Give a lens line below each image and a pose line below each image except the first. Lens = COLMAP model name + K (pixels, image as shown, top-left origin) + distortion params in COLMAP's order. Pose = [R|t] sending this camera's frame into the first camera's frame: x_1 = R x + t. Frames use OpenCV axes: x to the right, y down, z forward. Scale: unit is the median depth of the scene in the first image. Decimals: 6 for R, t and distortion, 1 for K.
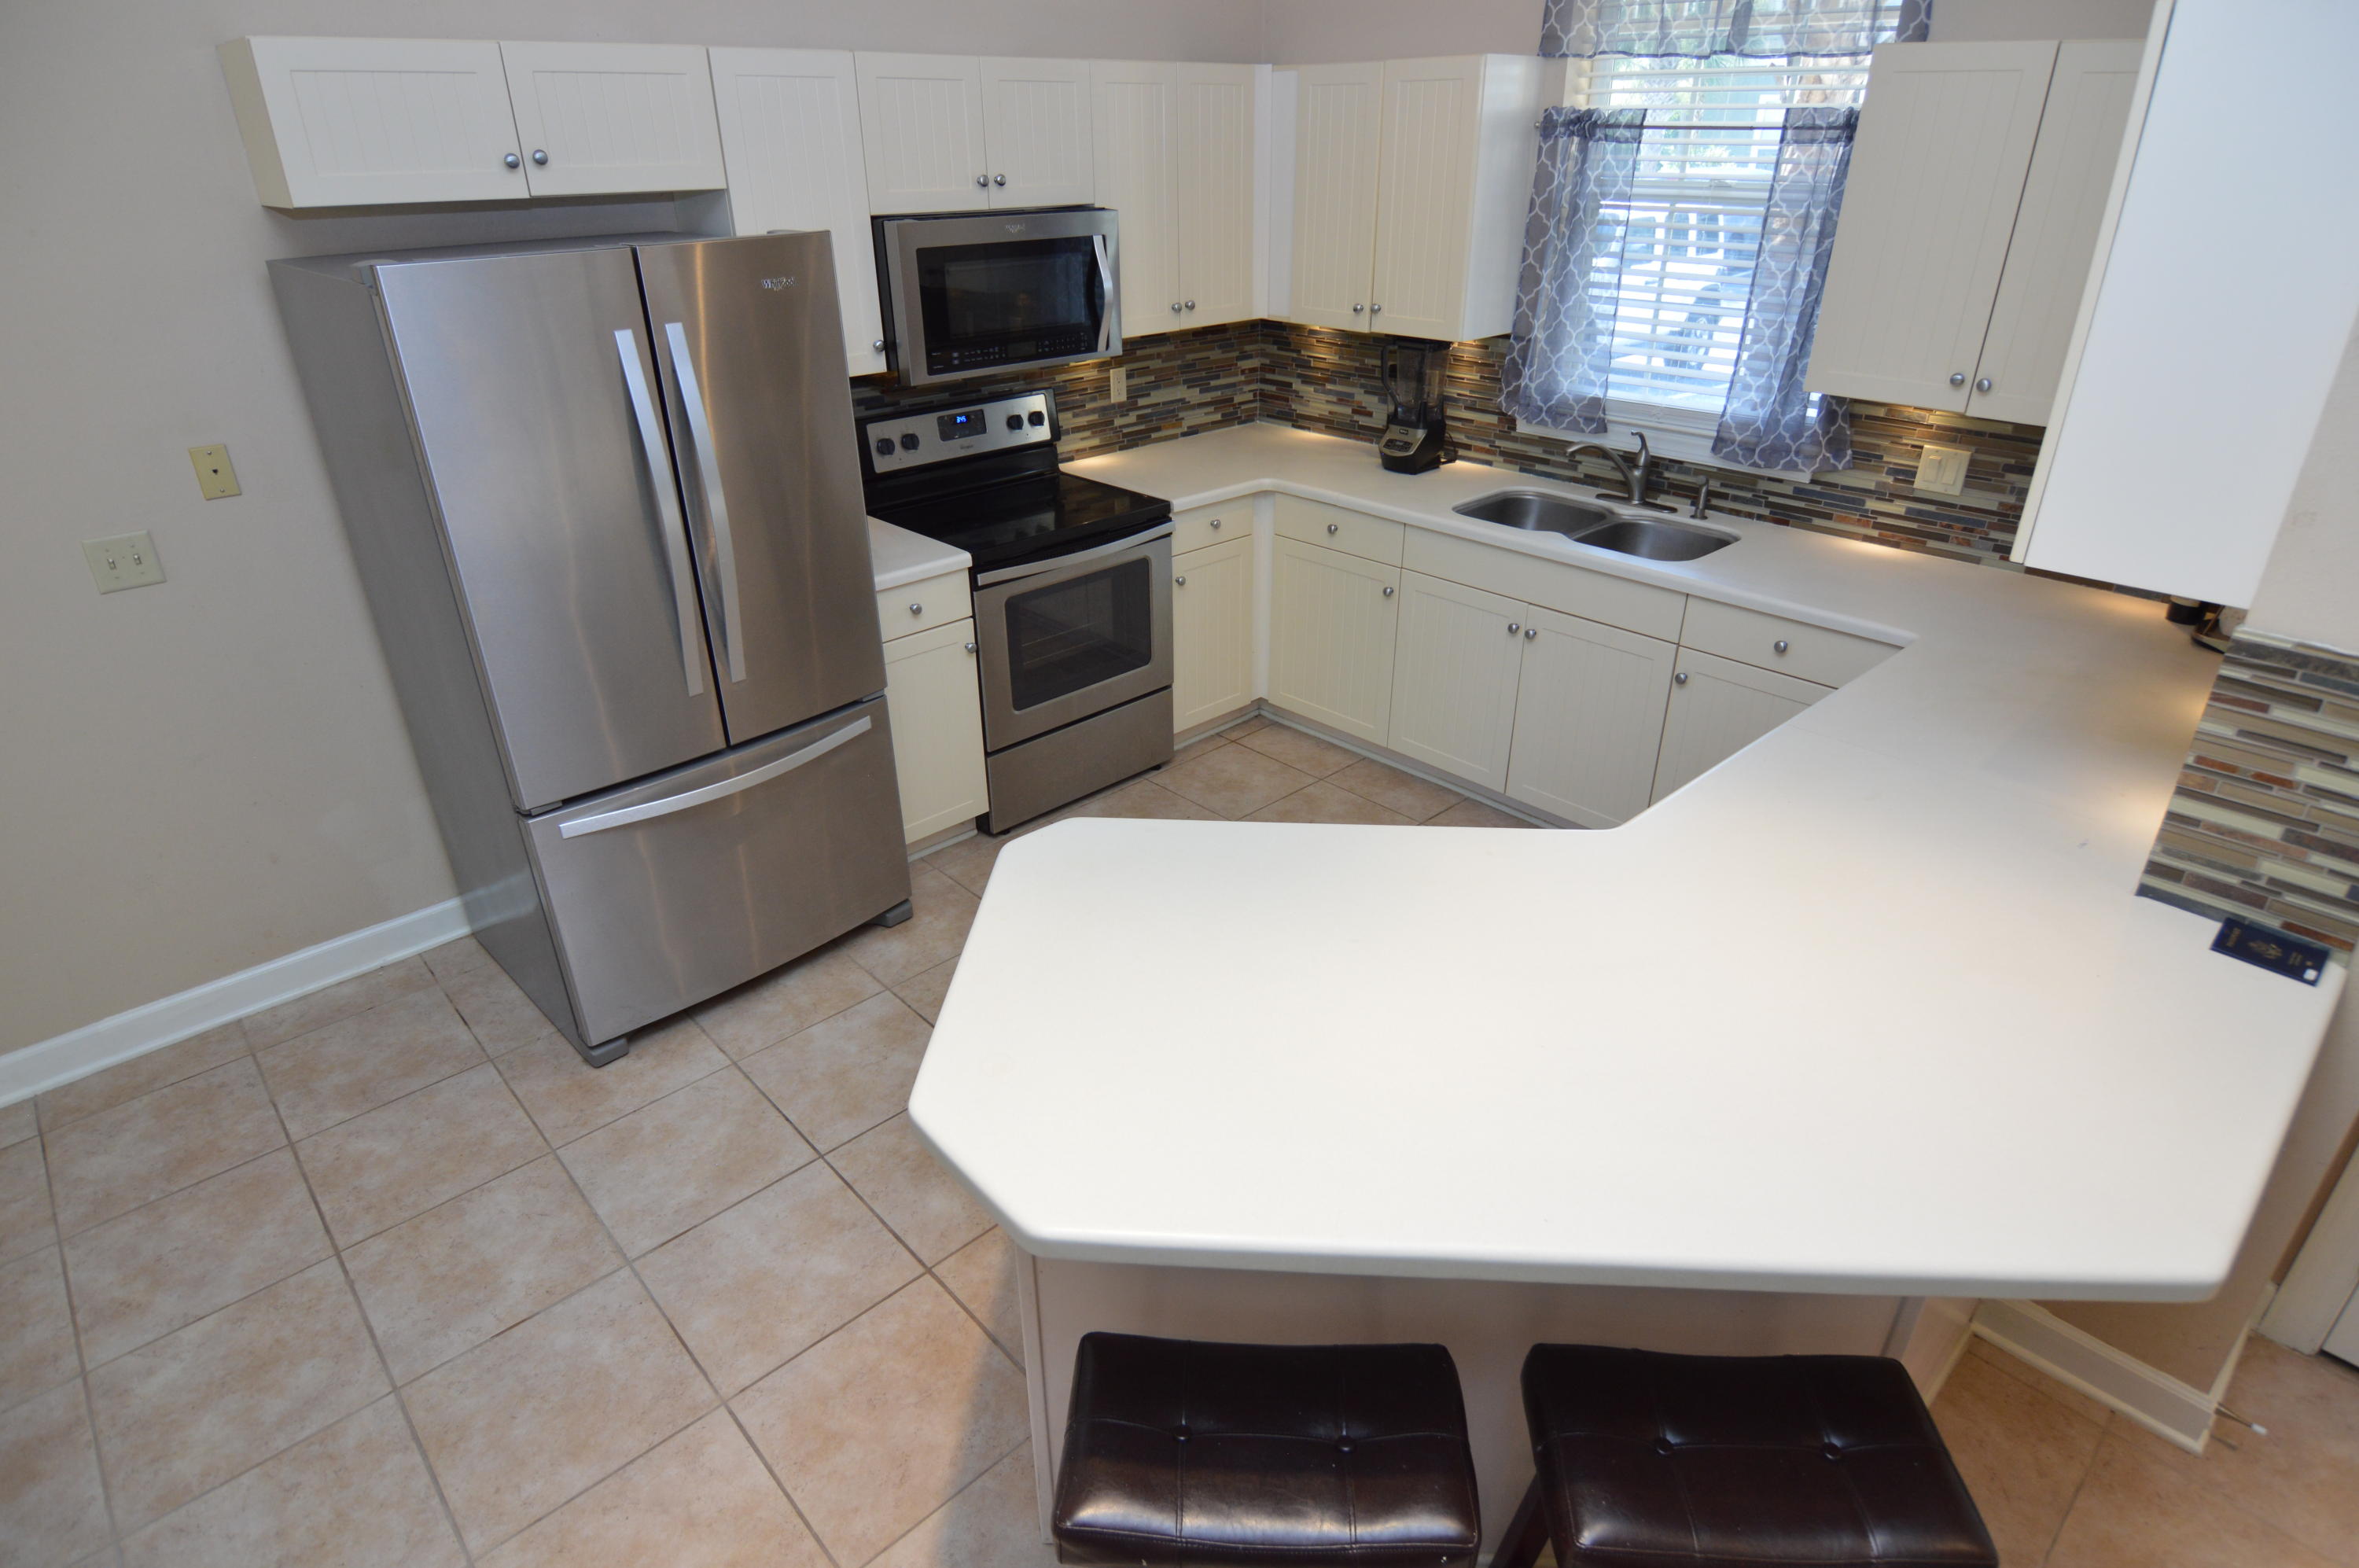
lens RADIAL K [[1267.9, 0, 1181.0], [0, 1267.9, 774.8], [0, 0, 1]] dist [0.005033, -0.021658]
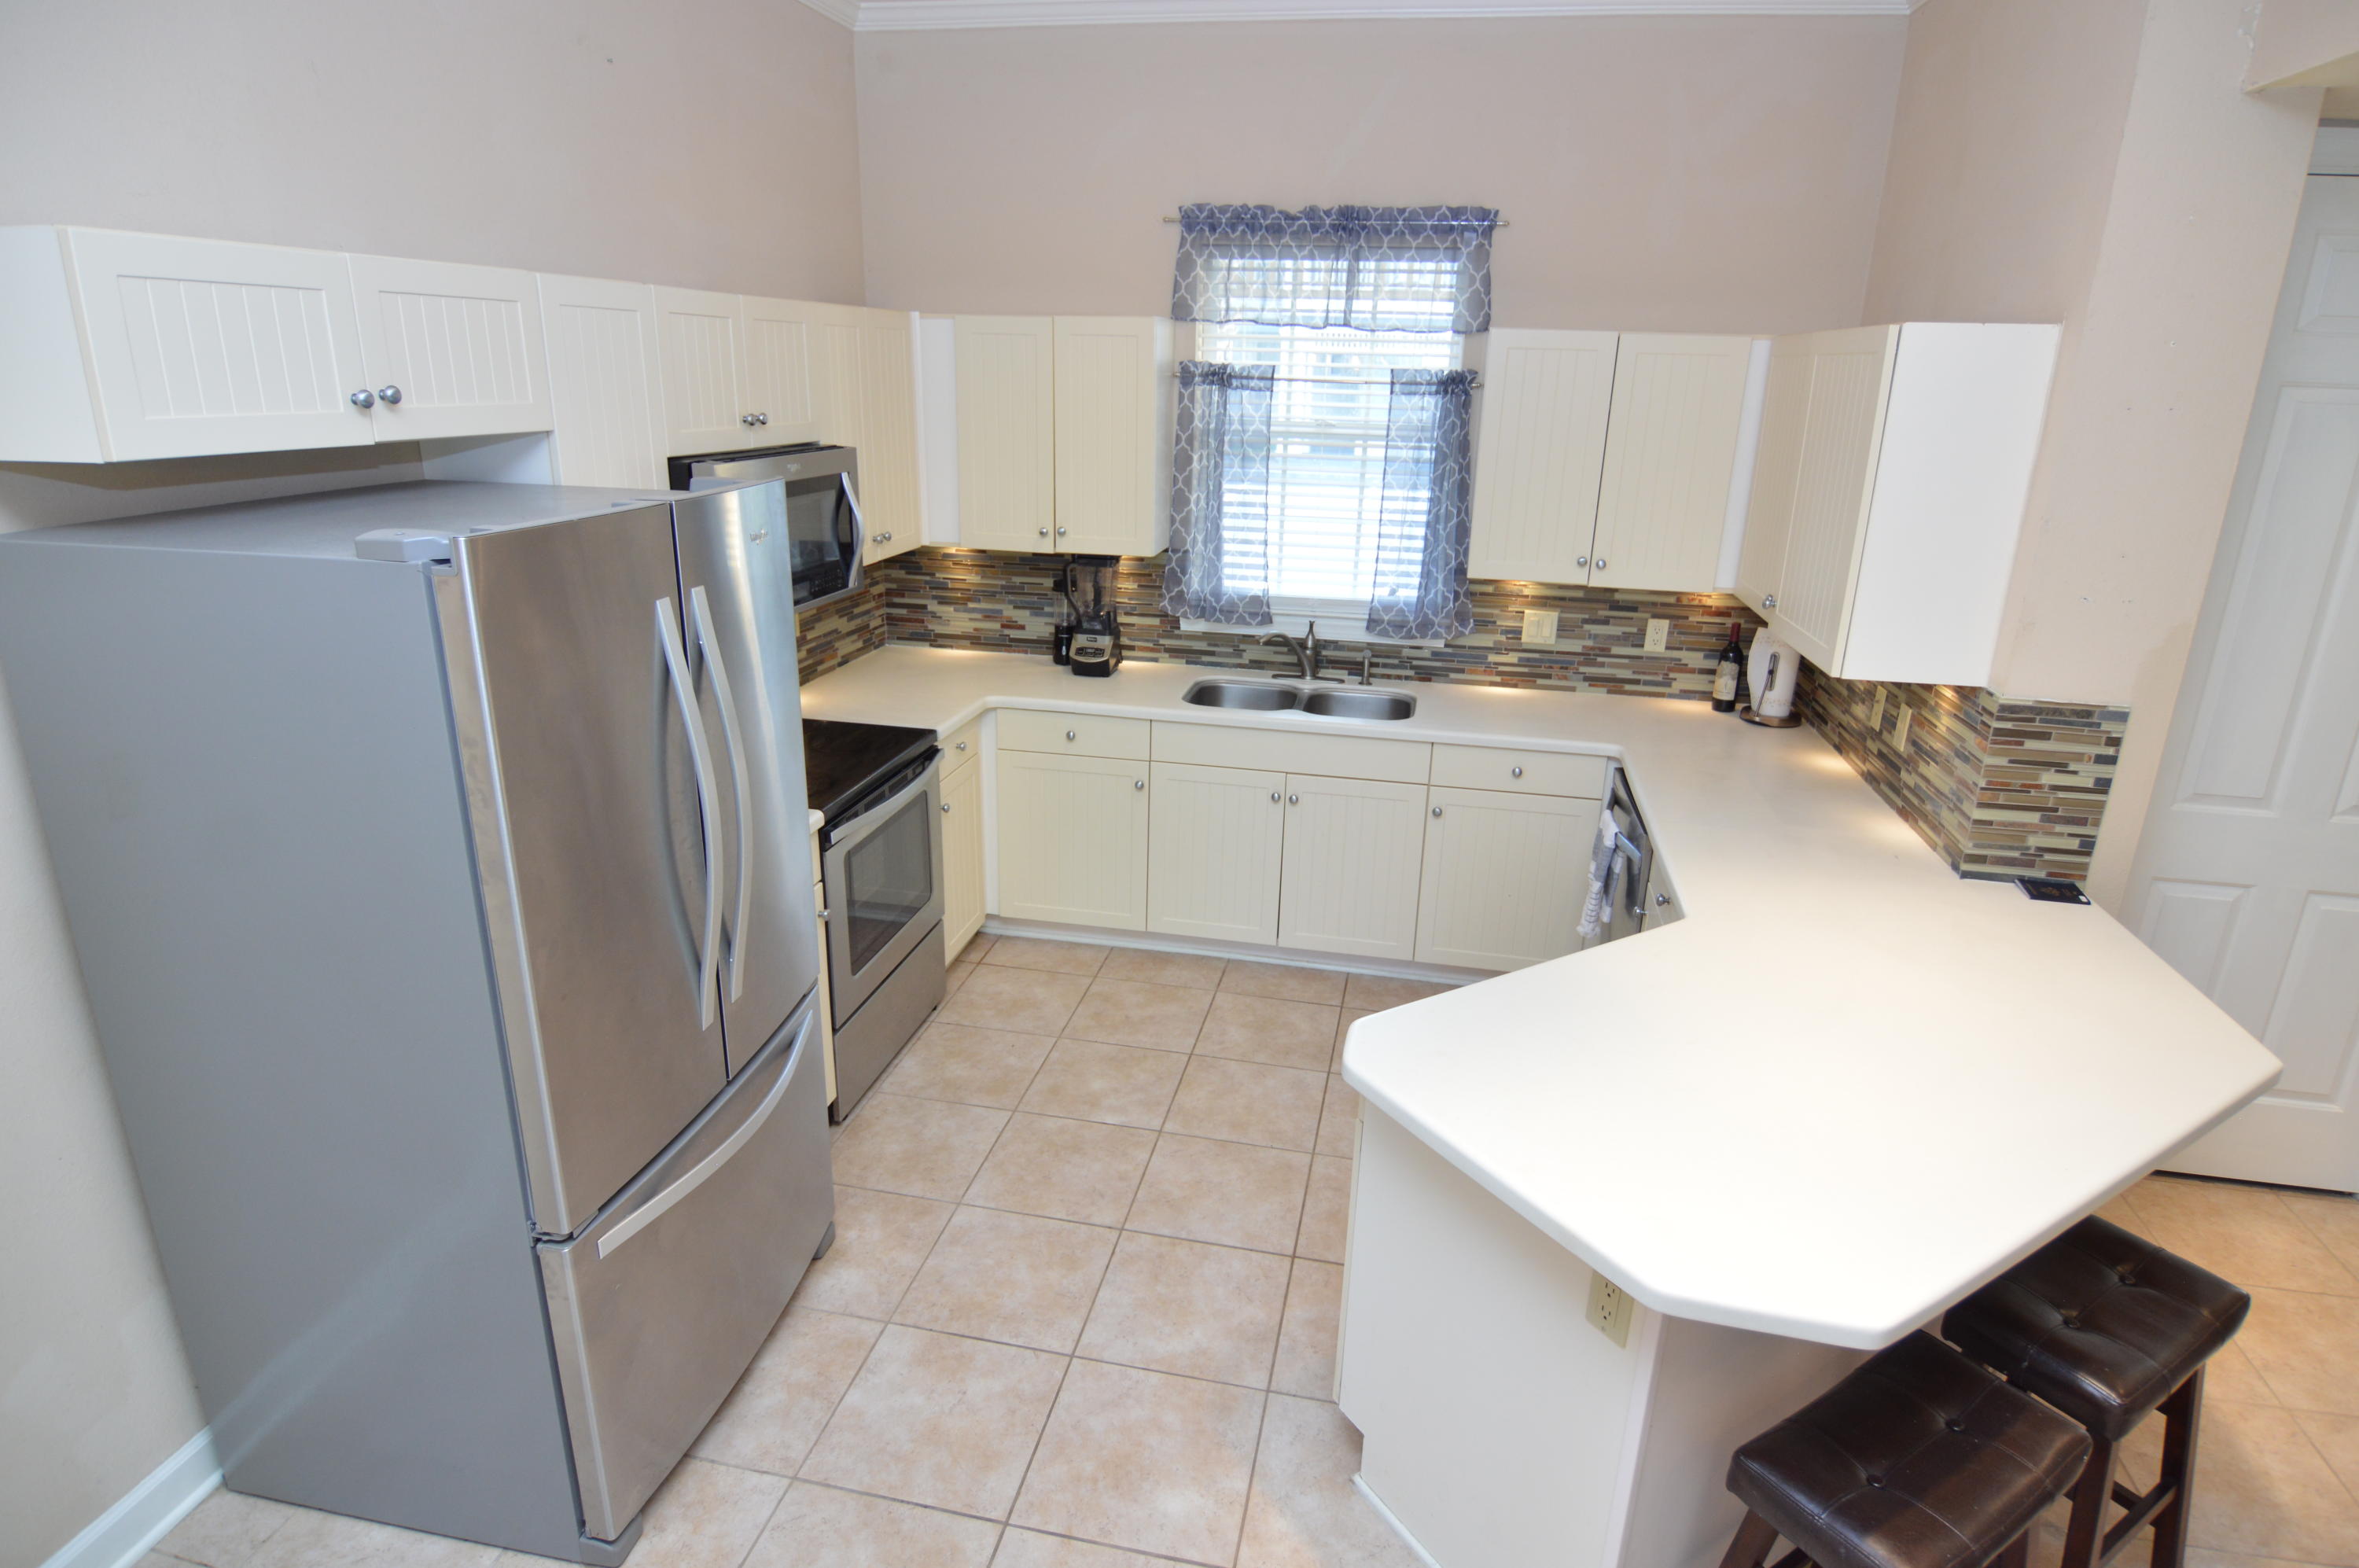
lens RADIAL K [[1267.9, 0, 1181.0], [0, 1267.9, 774.8], [0, 0, 1]] dist [0.005033, -0.021658]
pose [[0.816799, -0.151424, 0.556696, -0.429599], [0.234580, 0.968743, -0.080680, -0.063048], [-0.527079, 0.196490, 0.826789, 0.108864]]
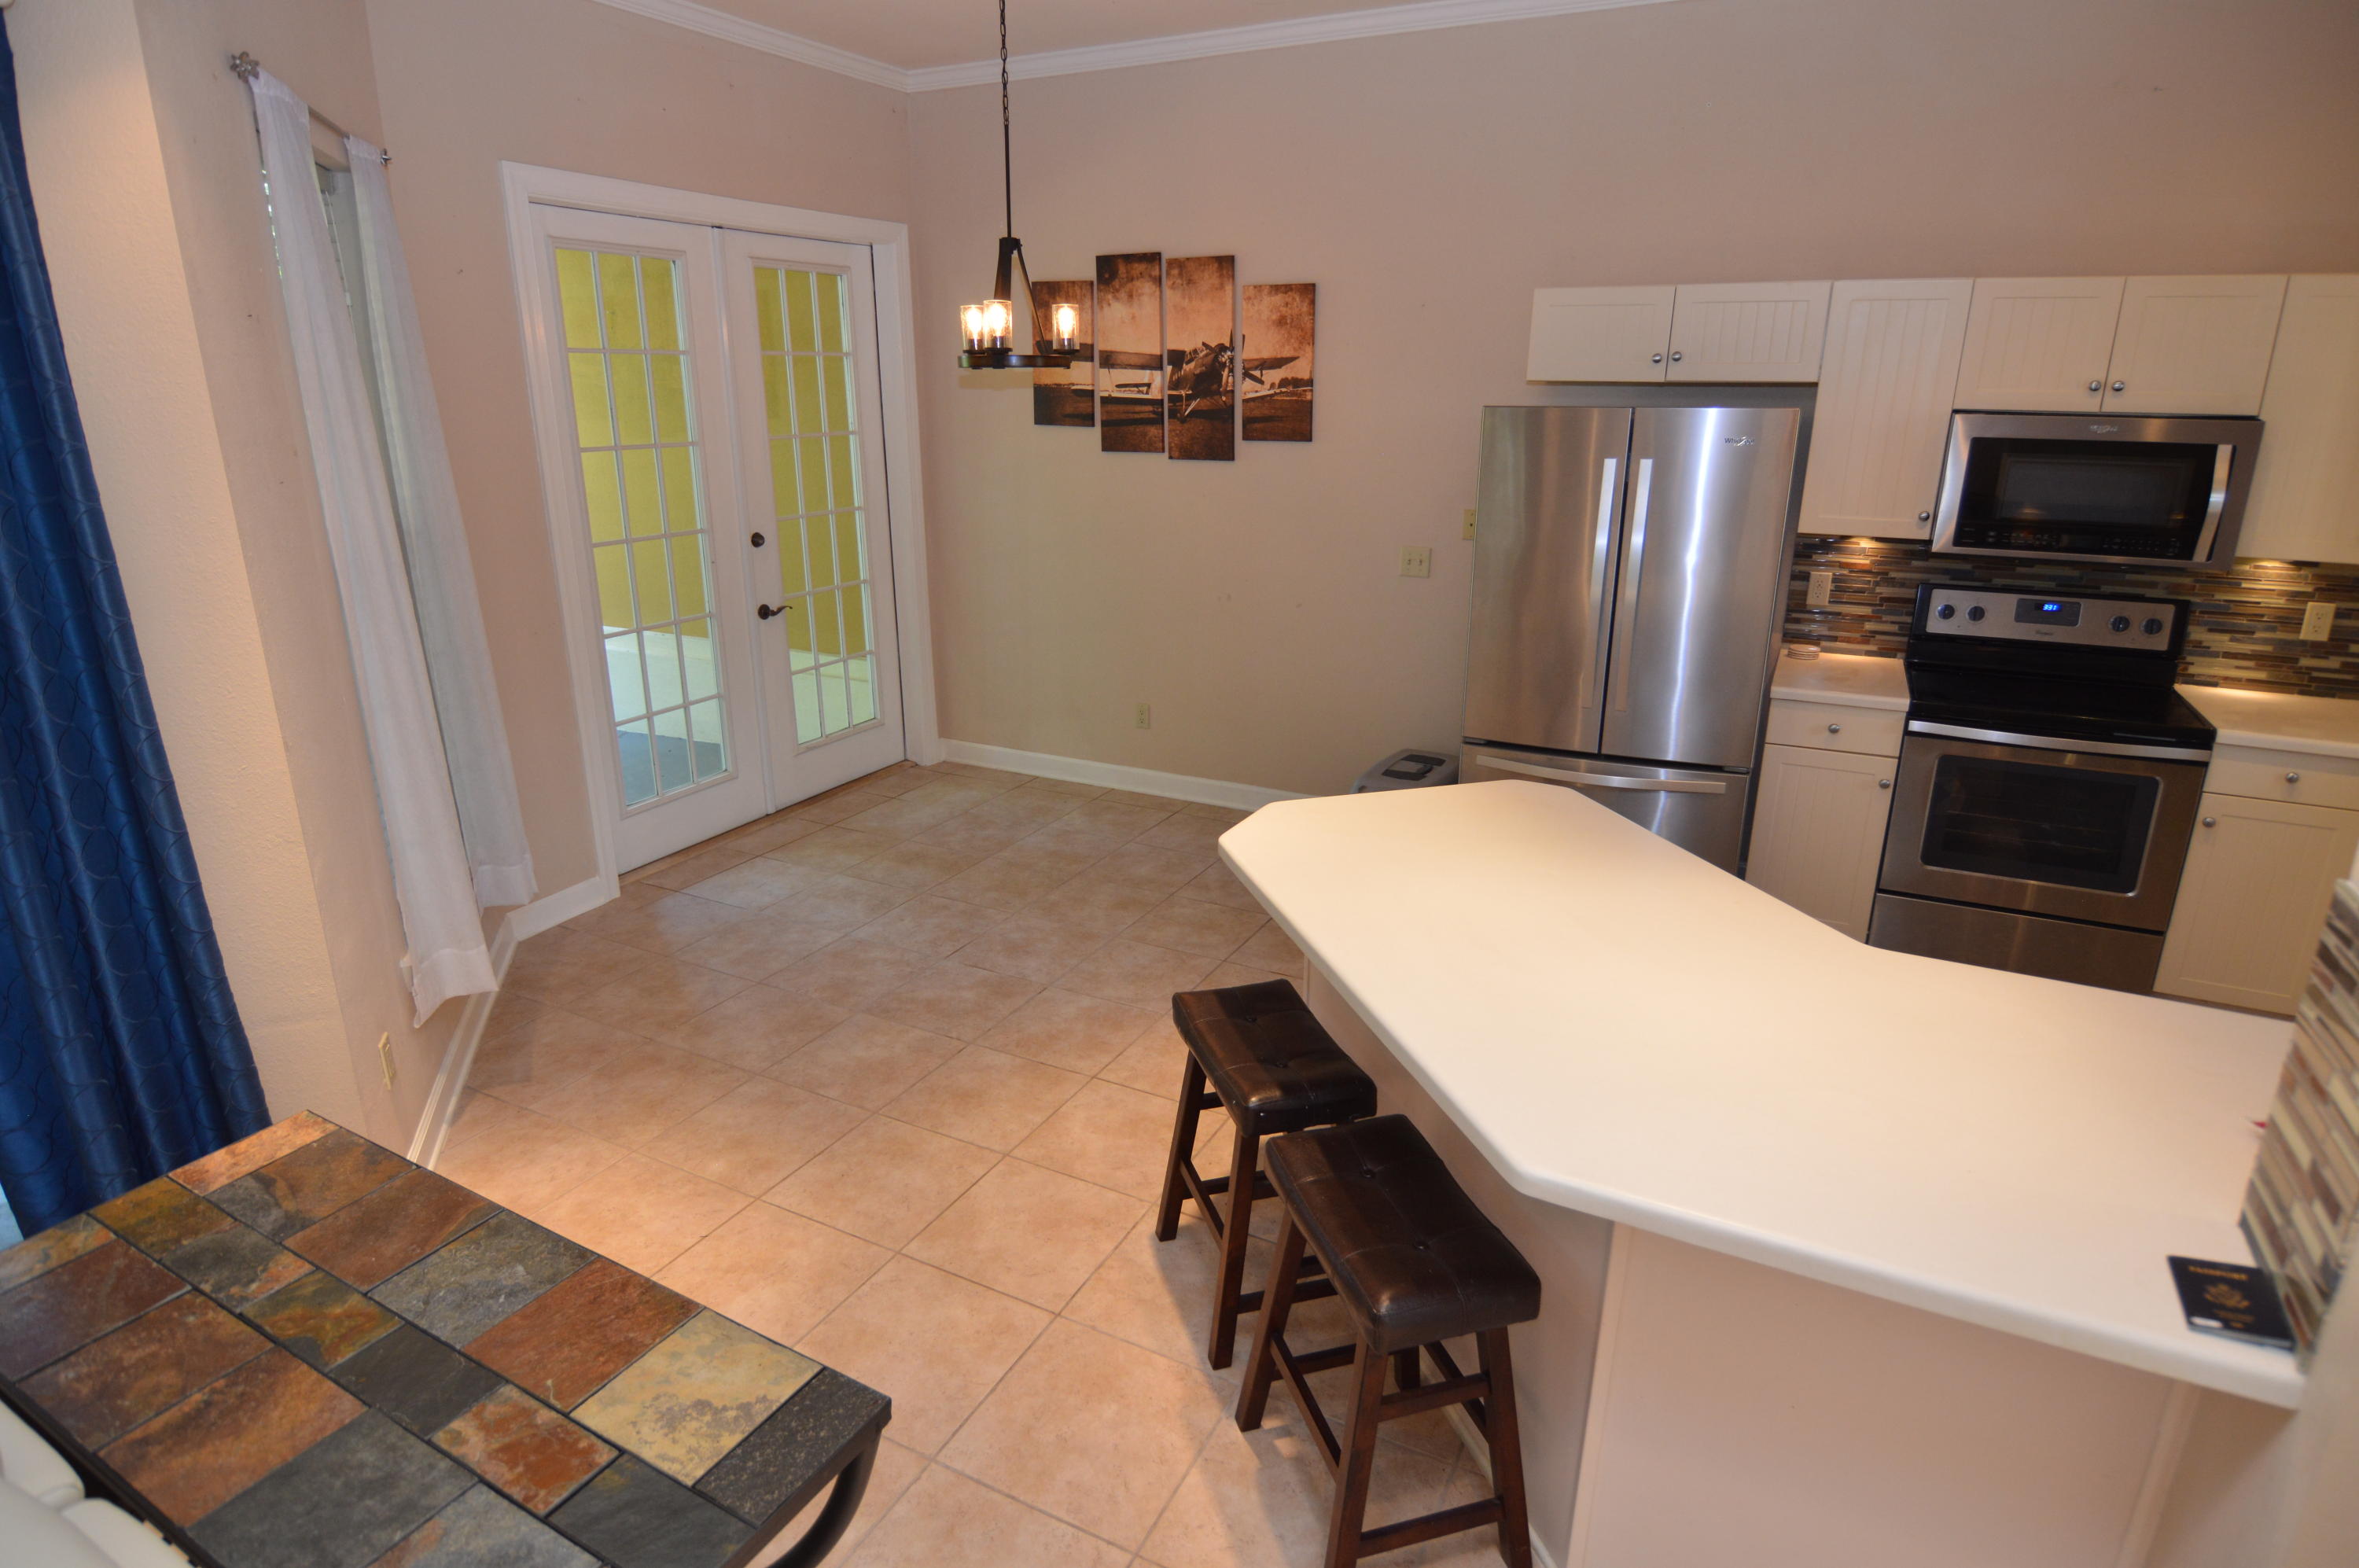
lens RADIAL K [[1267.9, 0, 1181.0], [0, 1267.9, 774.8], [0, 0, 1]] dist [0.005033, -0.021658]
pose [[0.338072, 0.287784, -0.896040, 0.587303], [-0.430600, 0.893896, 0.124632, 0.017263], [0.836834, 0.343700, 0.426121, 0.024615]]
